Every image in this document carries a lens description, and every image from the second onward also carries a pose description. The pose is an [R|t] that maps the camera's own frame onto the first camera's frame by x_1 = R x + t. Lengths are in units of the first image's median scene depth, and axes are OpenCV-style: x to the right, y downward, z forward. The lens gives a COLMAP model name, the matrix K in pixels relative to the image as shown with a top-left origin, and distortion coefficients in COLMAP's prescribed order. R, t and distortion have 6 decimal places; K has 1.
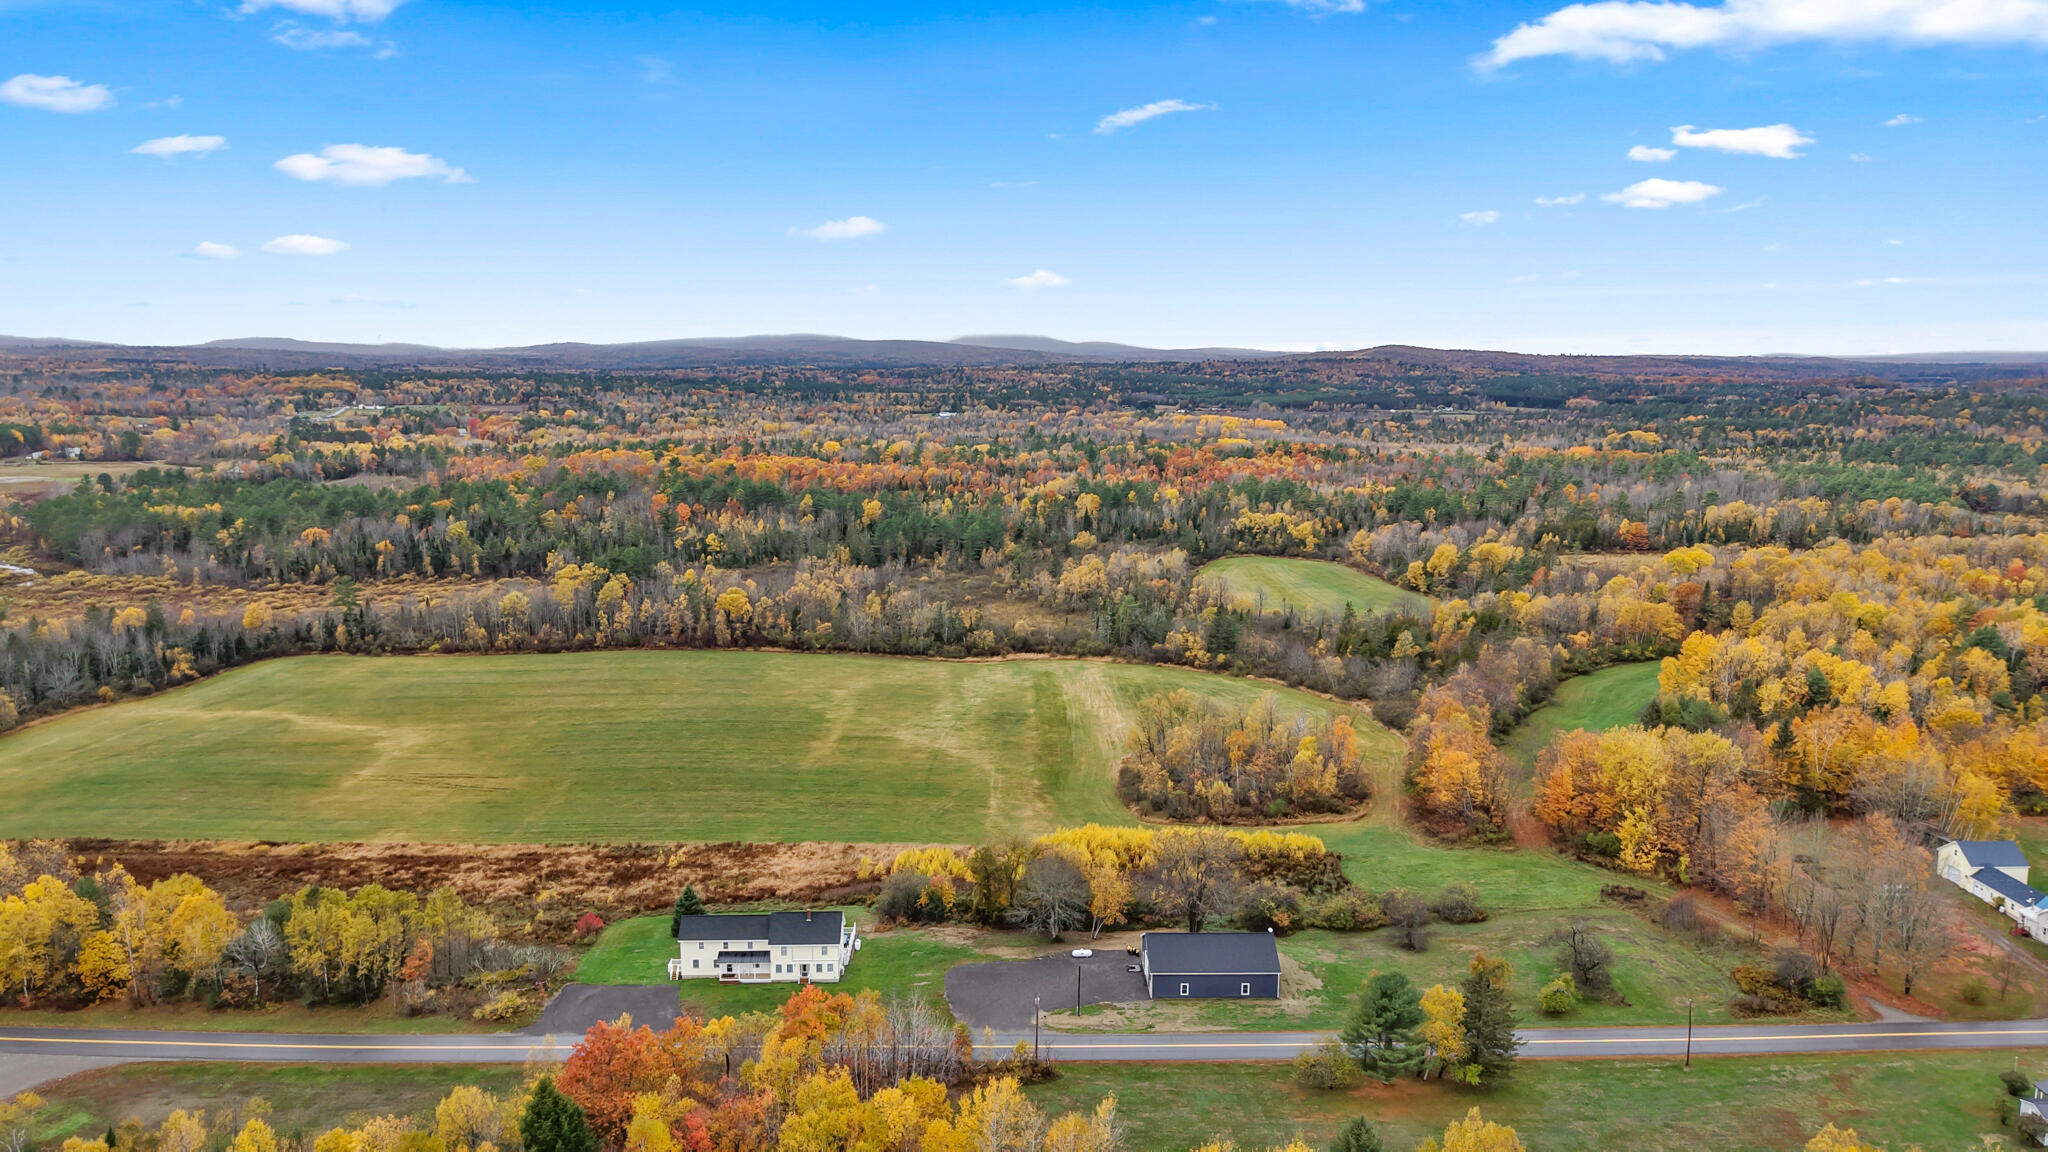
lens RADIAL K [[1367.3, 0, 1024.0], [0, 1367.3, 576.0], [0, 0, 1]] dist [0.051691, -0.064370]
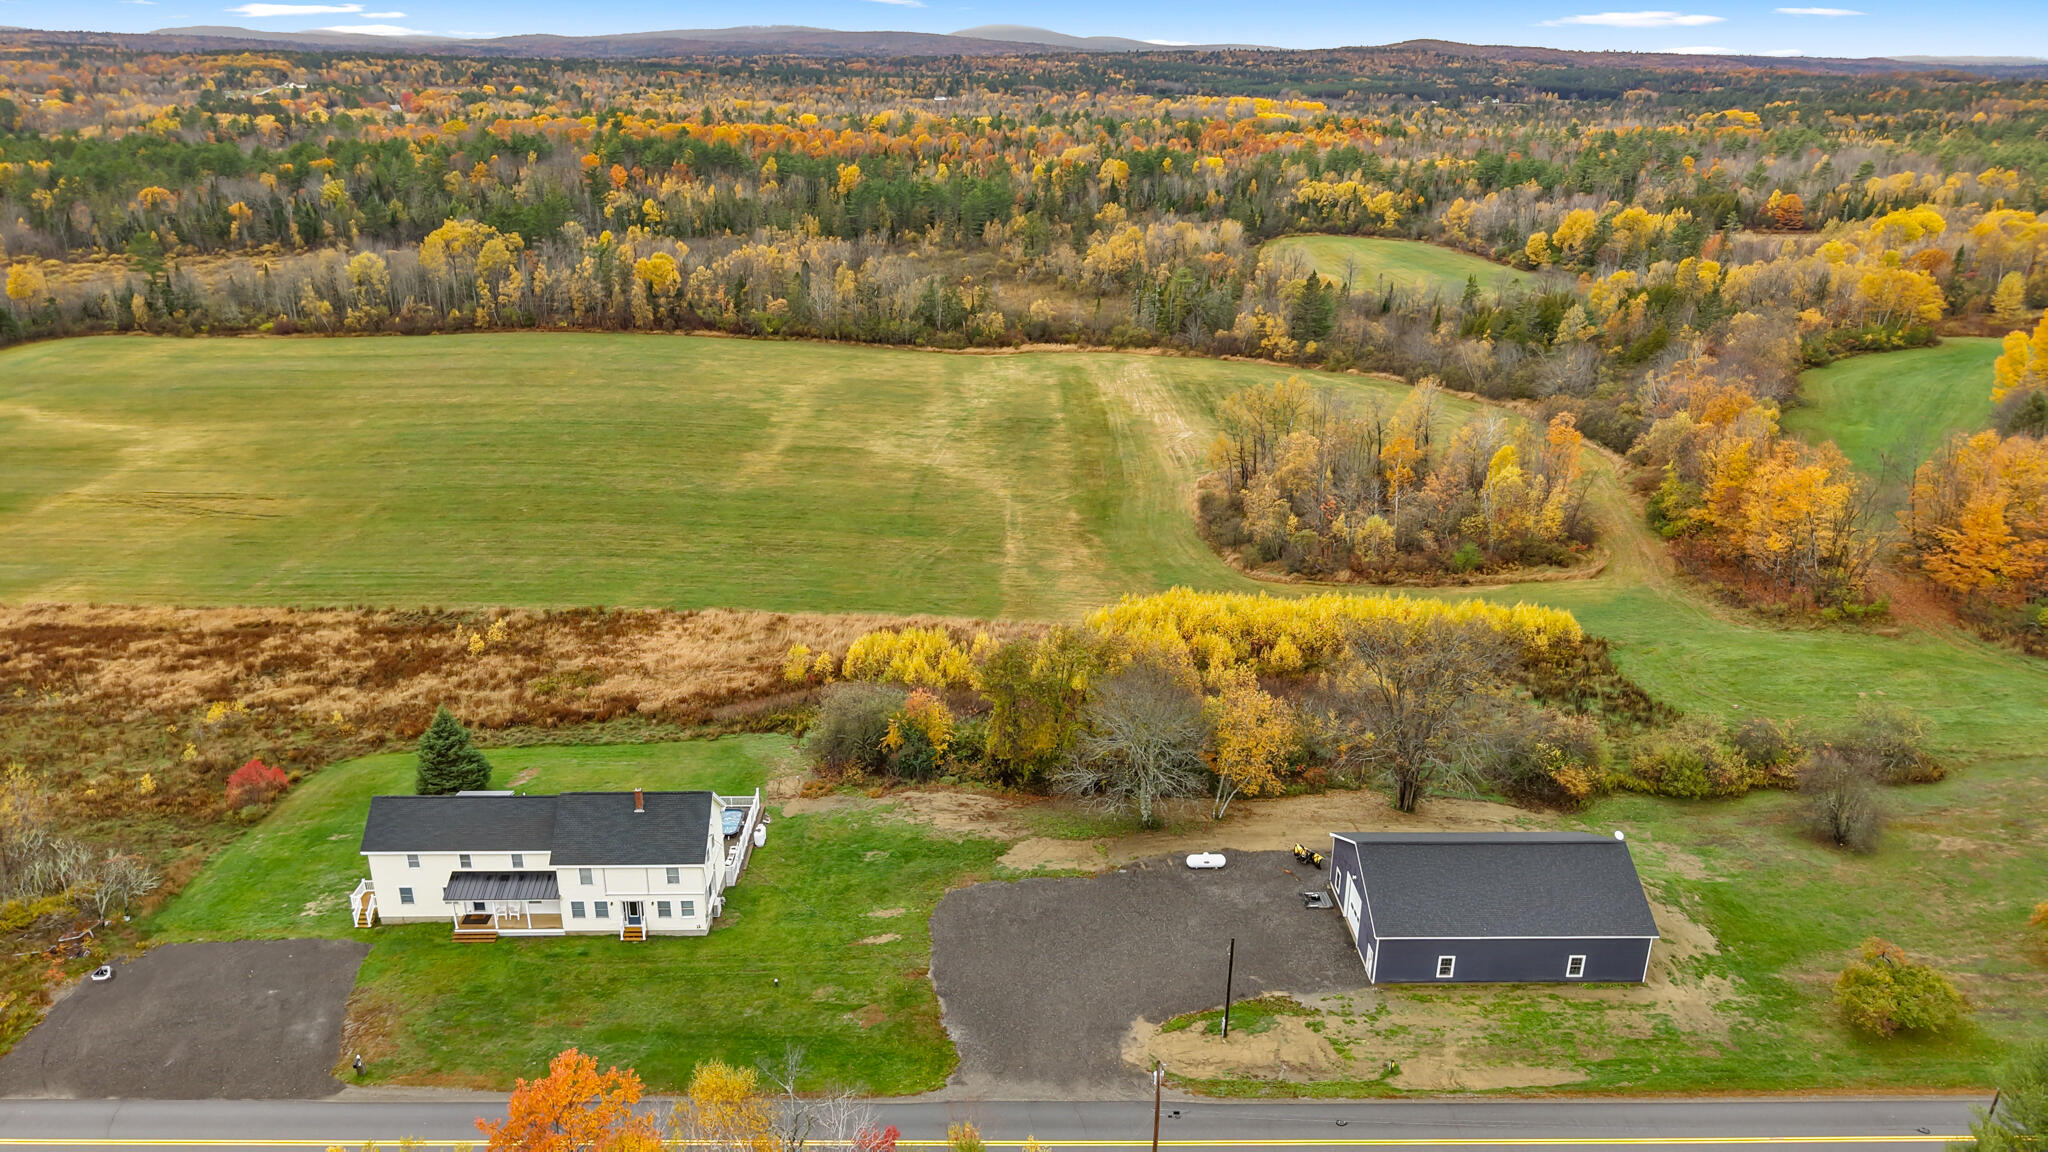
lens RADIAL K [[1360.8, 0, 1021.7], [0, 1360.8, 598.3], [0, 0, 1]] dist [0.039732, -0.053951]
pose [[0.999979, 0.006455, 0.000082, -0.012838], [-0.006321, 0.976428, 0.215752, 0.037769], [0.001313, -0.215748, 0.976448, 0.270330]]
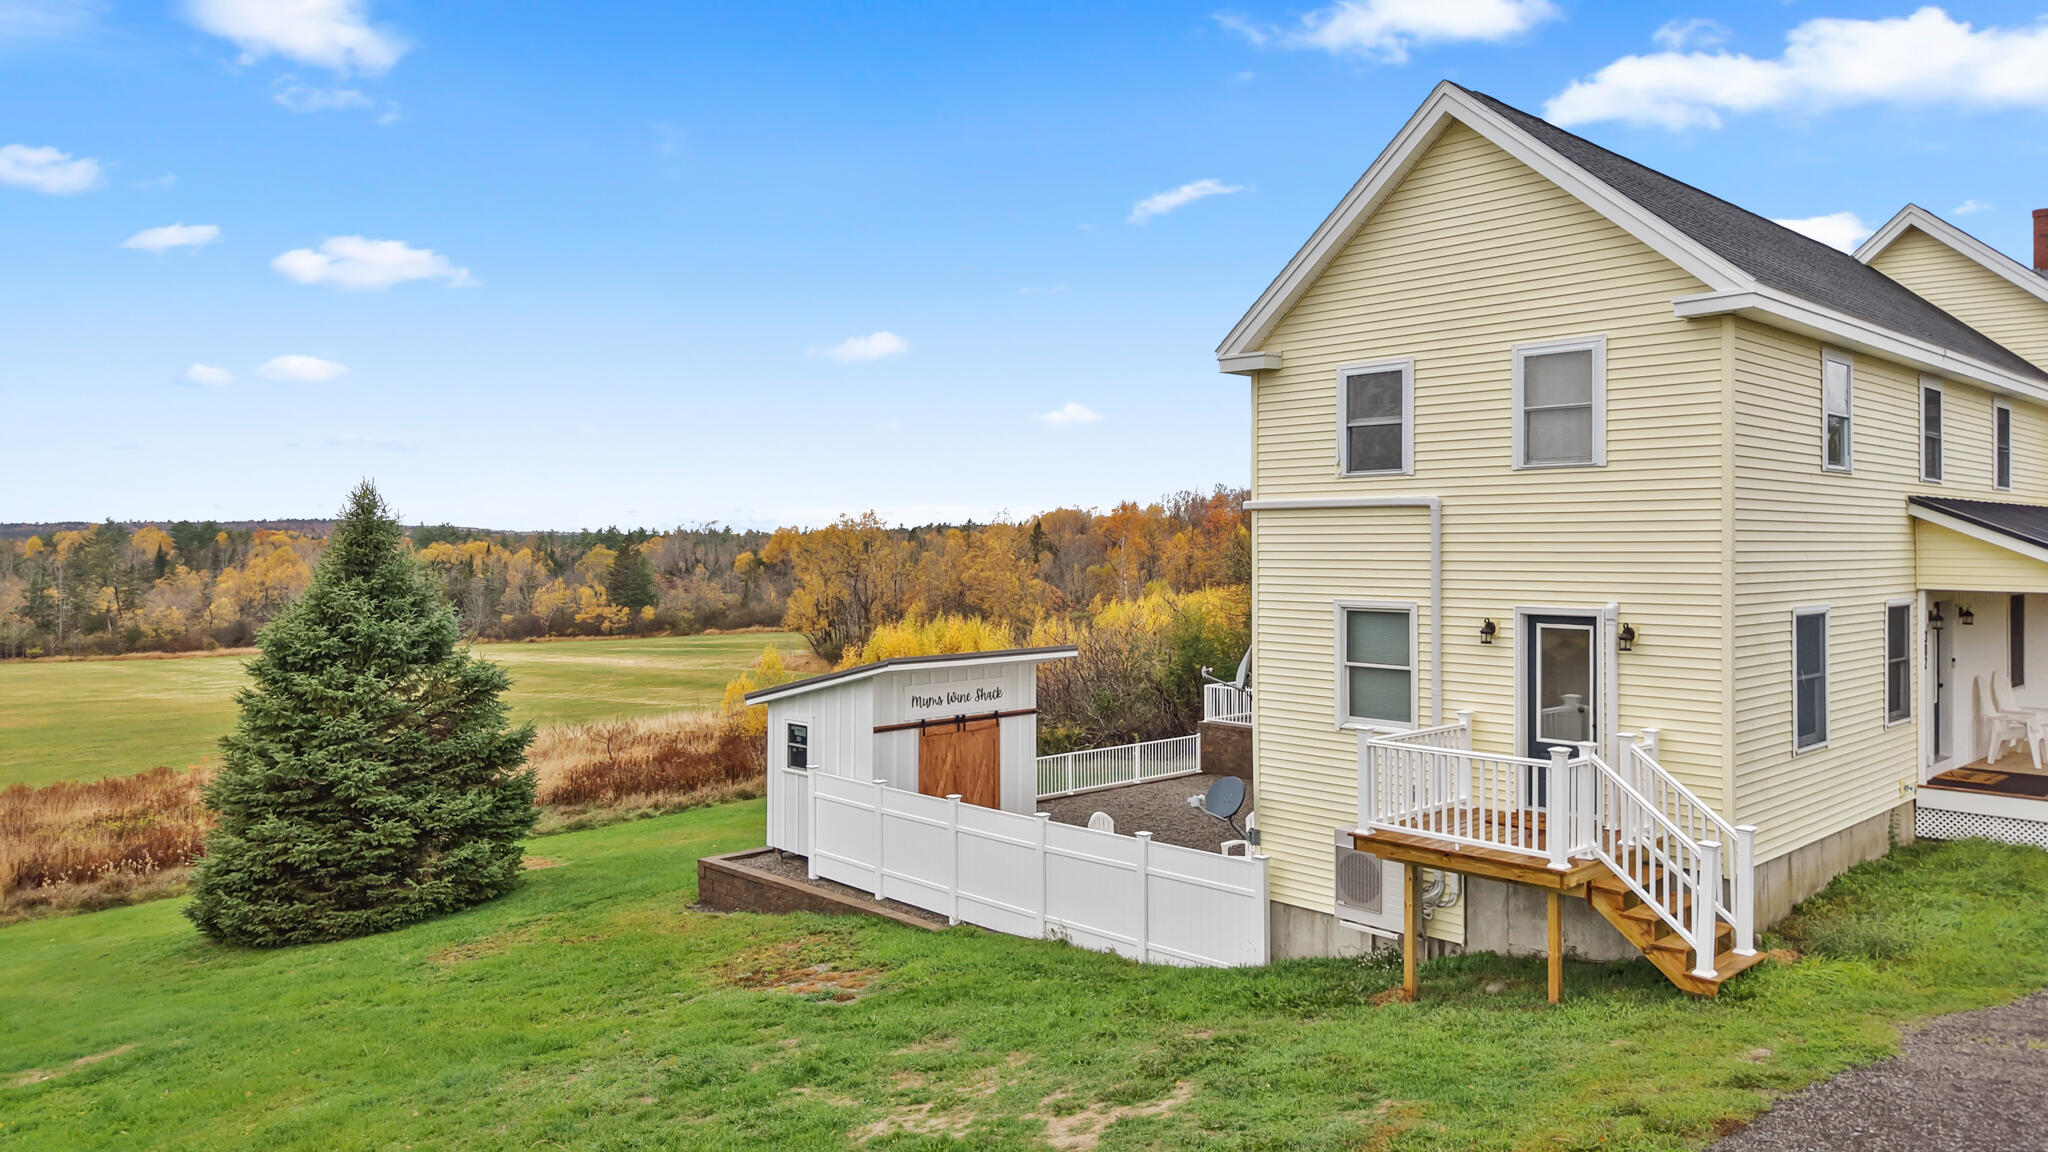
lens RADIAL K [[1382.7, 0, 1023.4], [0, 1382.7, 550.5], [0, 0, 1]] dist [0.051520, -0.061973]
pose [[0.747821, -0.005254, 0.663880, -0.152909], [0.111143, 0.986847, -0.117386, 0.134931], [-0.654531, 0.161569, 0.738569, 0.469197]]
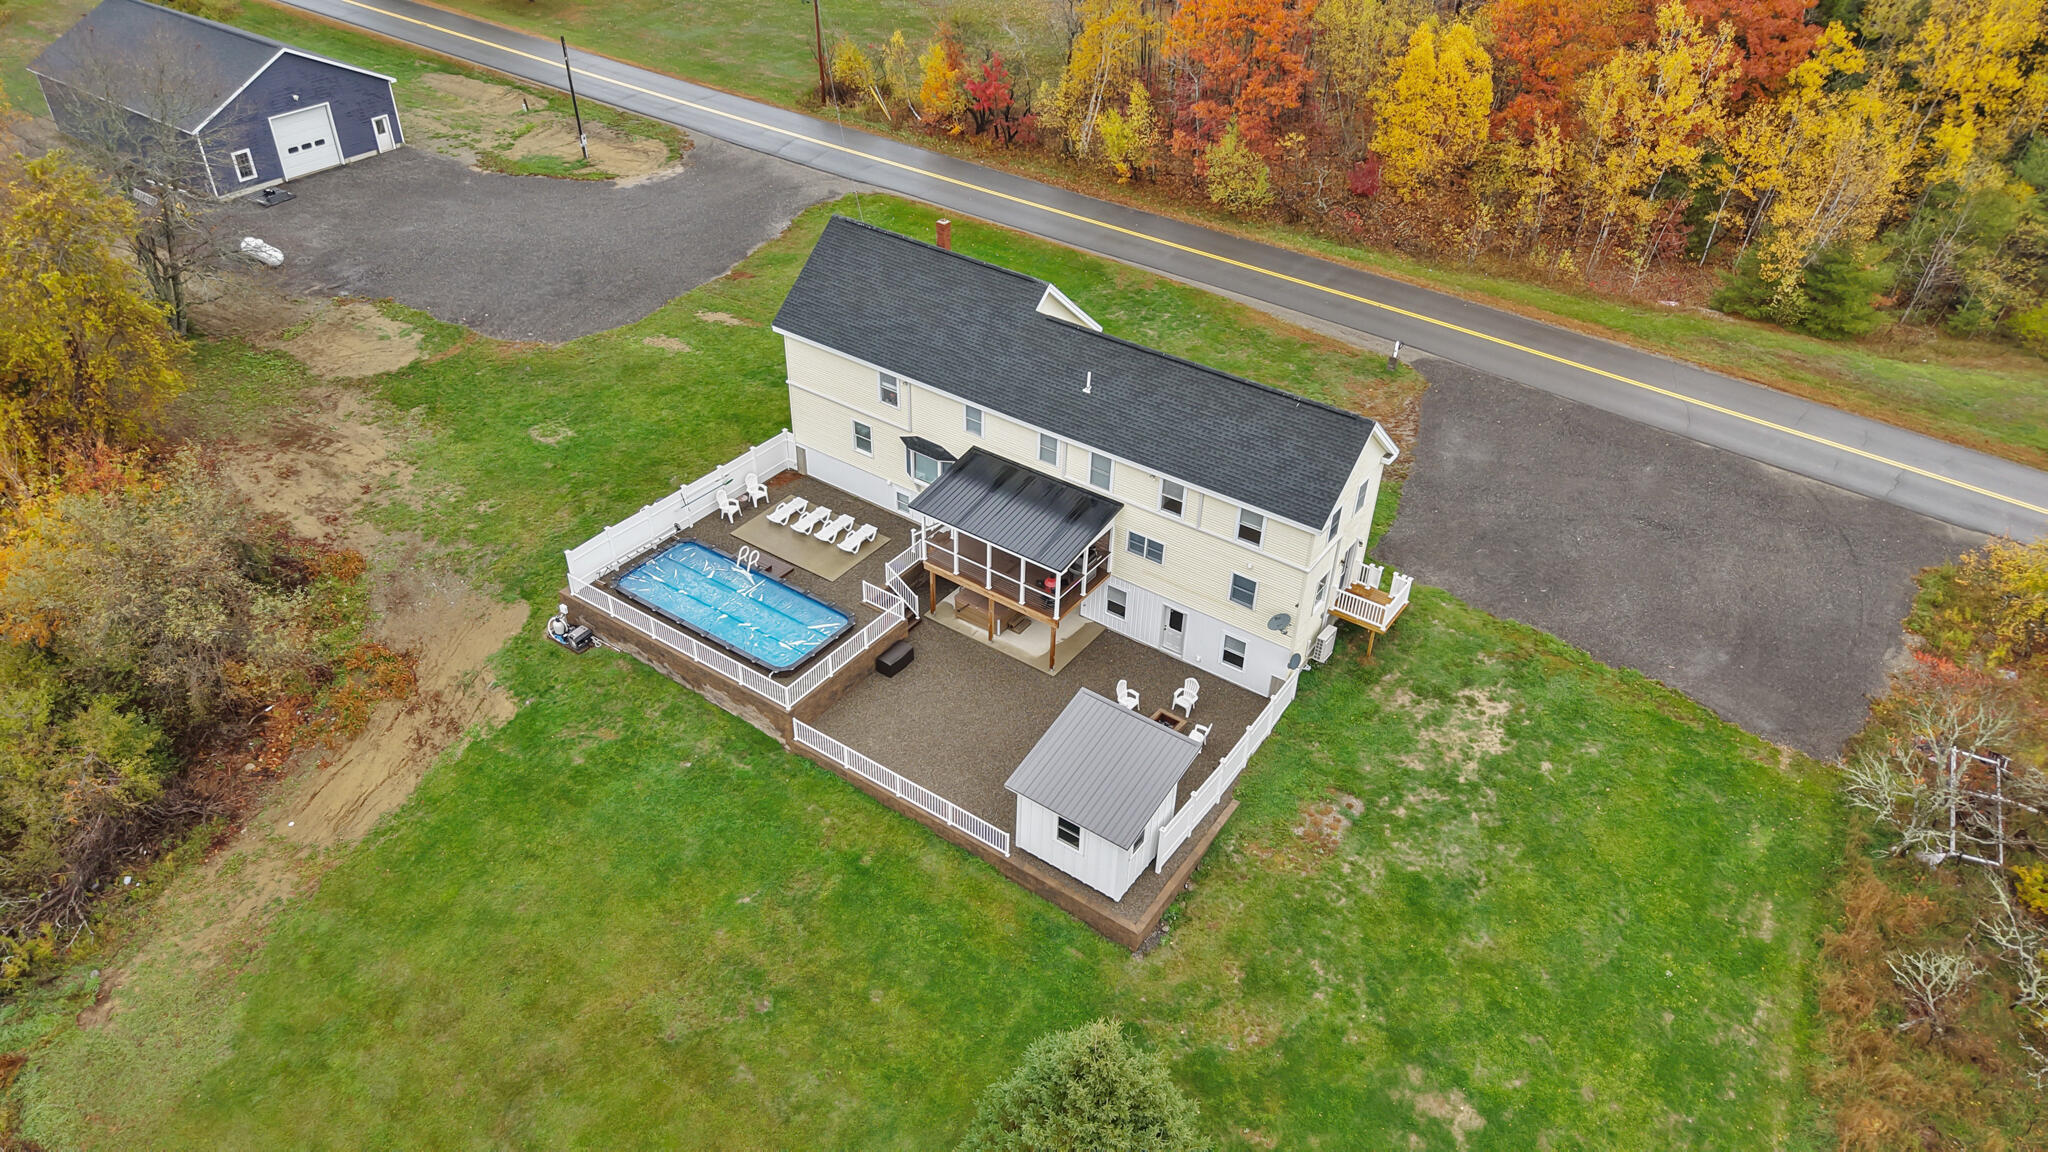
lens RADIAL K [[1367.3, 0, 1024.0], [0, 1367.3, 576.0], [0, 0, 1]] dist [0.051691, -0.064370]
pose [[-0.802995, -0.370900, 0.466510, -0.153093], [0.069797, 0.718844, 0.691659, 0.053797], [-0.591885, 0.587959, -0.551340, 0.567648]]
